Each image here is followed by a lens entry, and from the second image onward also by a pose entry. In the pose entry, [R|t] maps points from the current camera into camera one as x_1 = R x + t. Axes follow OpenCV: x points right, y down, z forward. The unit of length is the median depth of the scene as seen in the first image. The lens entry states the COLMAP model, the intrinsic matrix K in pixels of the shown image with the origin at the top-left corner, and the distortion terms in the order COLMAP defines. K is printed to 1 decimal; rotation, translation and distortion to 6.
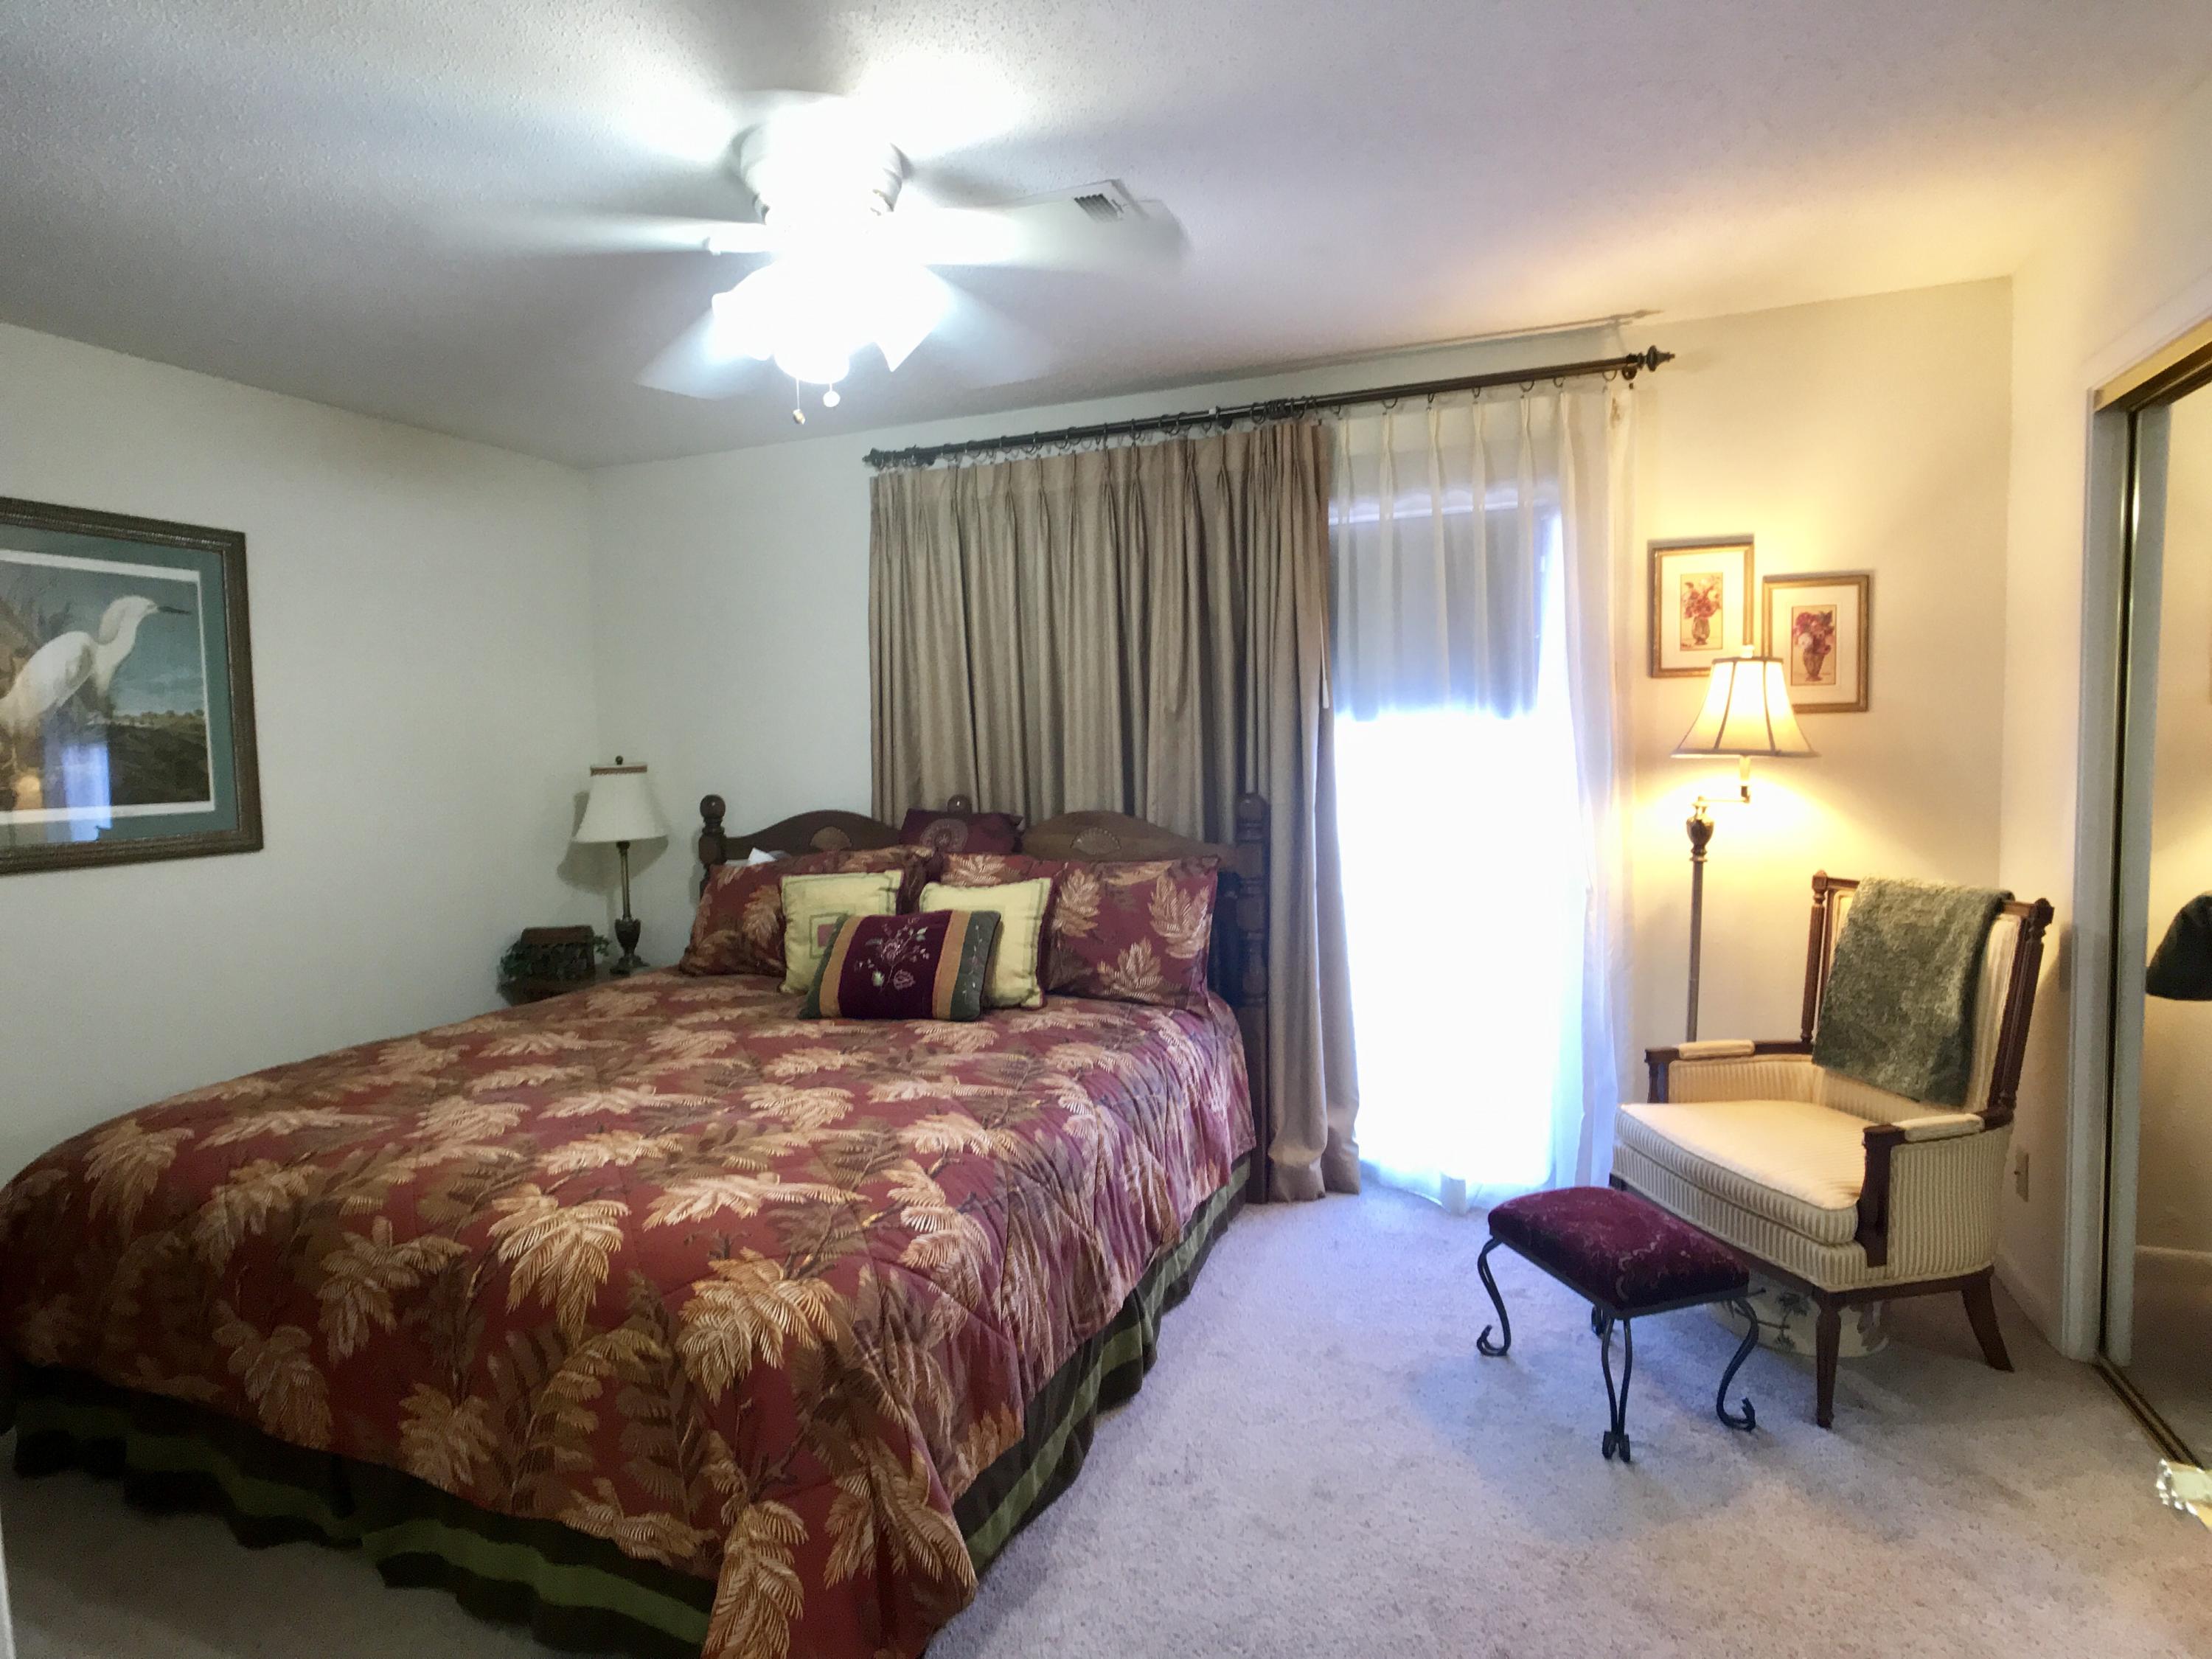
lens RADIAL K [[1184.5, 0, 1108.6], [0, 1184.5, 815.8], [0, 0, 1]] dist [-0.019979, 0.001043]
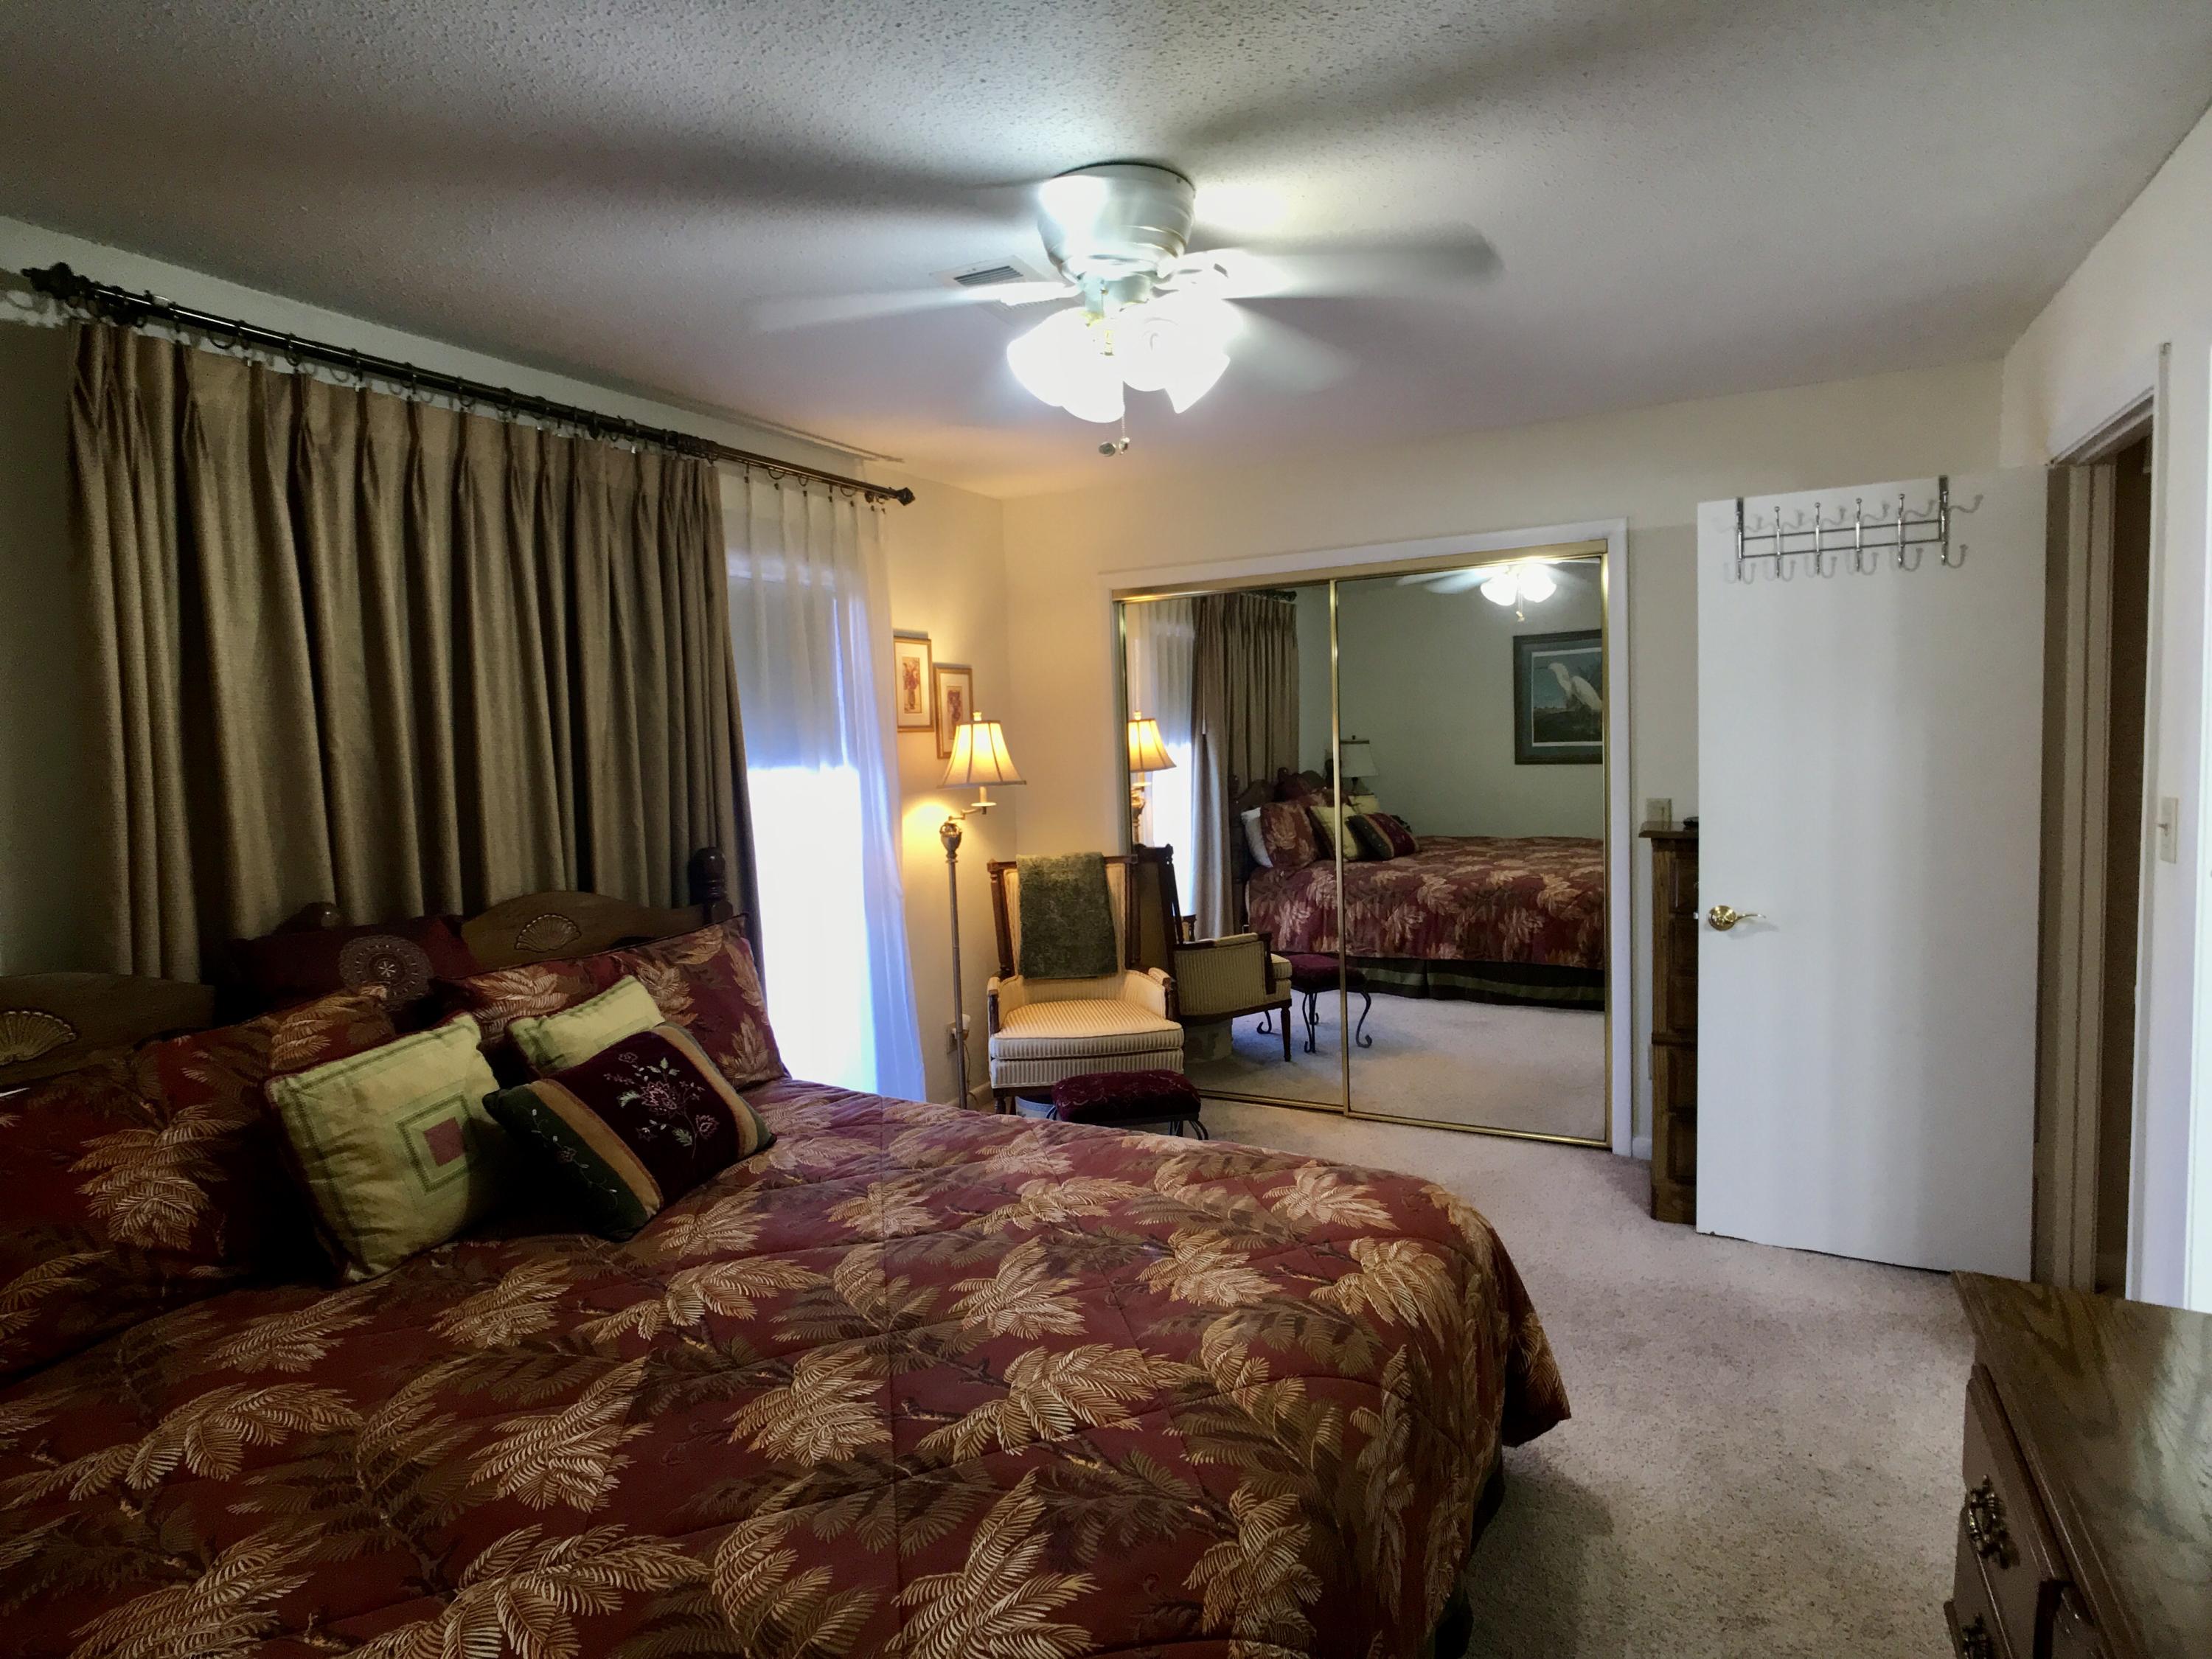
lens RADIAL K [[1184.5, 0, 1109.5], [0, 1184.5, 828.6], [0, 0, 1]] dist [-0.019979, 0.001043]
pose [[0.093254, -0.063074, 0.993642, -0.894410], [0.102914, 0.993256, 0.053391, -0.059728], [-0.990309, 0.097281, 0.099116, 0.680740]]
